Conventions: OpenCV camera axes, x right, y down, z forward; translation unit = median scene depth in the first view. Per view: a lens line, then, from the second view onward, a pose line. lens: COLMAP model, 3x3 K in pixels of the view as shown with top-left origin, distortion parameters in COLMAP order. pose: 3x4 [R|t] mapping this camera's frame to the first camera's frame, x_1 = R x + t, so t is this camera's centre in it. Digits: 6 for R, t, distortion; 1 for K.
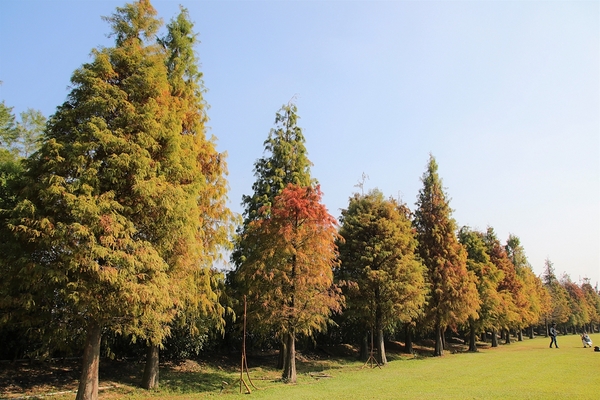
lens RADIAL K [[510.2, 0, 300.0], [0, 510.2, 200.0], [0, 0, 1]] dist [-0.145831, 0.179337]
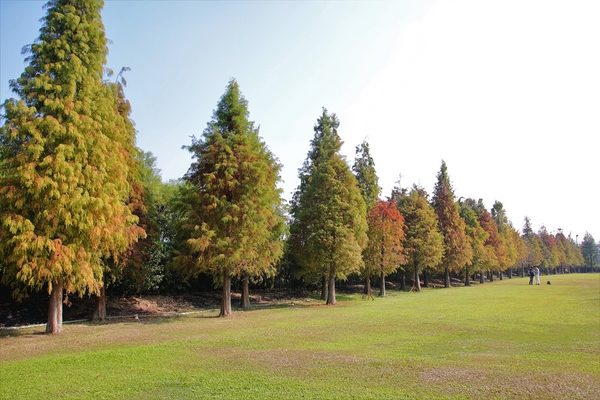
lens RADIAL K [[510.2, 0, 300.0], [0, 510.2, 200.0], [0, 0, 1]] dist [-0.145831, 0.179337]
pose [[0.999778, -0.014837, 0.014927, -0.189924], [0.013221, 0.994581, 0.103124, -0.125423], [-0.016377, -0.102904, 0.994556, -0.505413]]
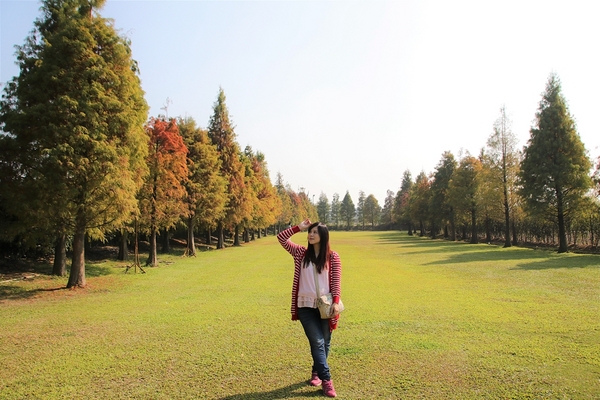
lens RADIAL K [[510.2, 0, 300.0], [0, 510.2, 200.0], [0, 0, 1]] dist [-0.145831, 0.179337]
pose [[0.859694, 0.006799, 0.510764, -0.185575], [-0.103560, 0.981466, 0.161243, -0.037501], [-0.500201, -0.191515, 0.844465, -0.158560]]
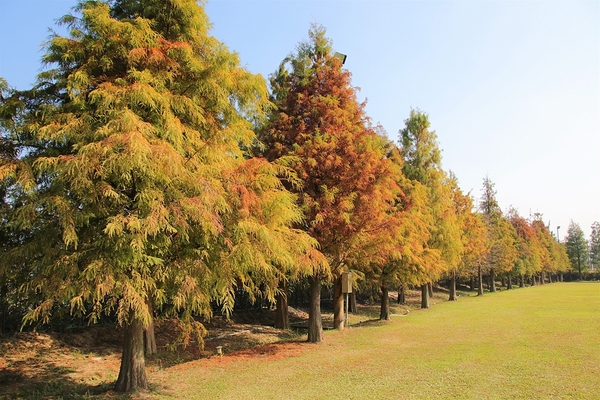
lens RADIAL K [[510.2, 0, 300.0], [0, 510.2, 200.0], [0, 0, 1]] dist [-0.145831, 0.179337]
pose [[0.996399, -0.009323, 0.084270, 0.438079], [0.001604, 0.995830, 0.091210, 0.197403], [-0.084769, -0.090746, 0.992260, 0.803925]]
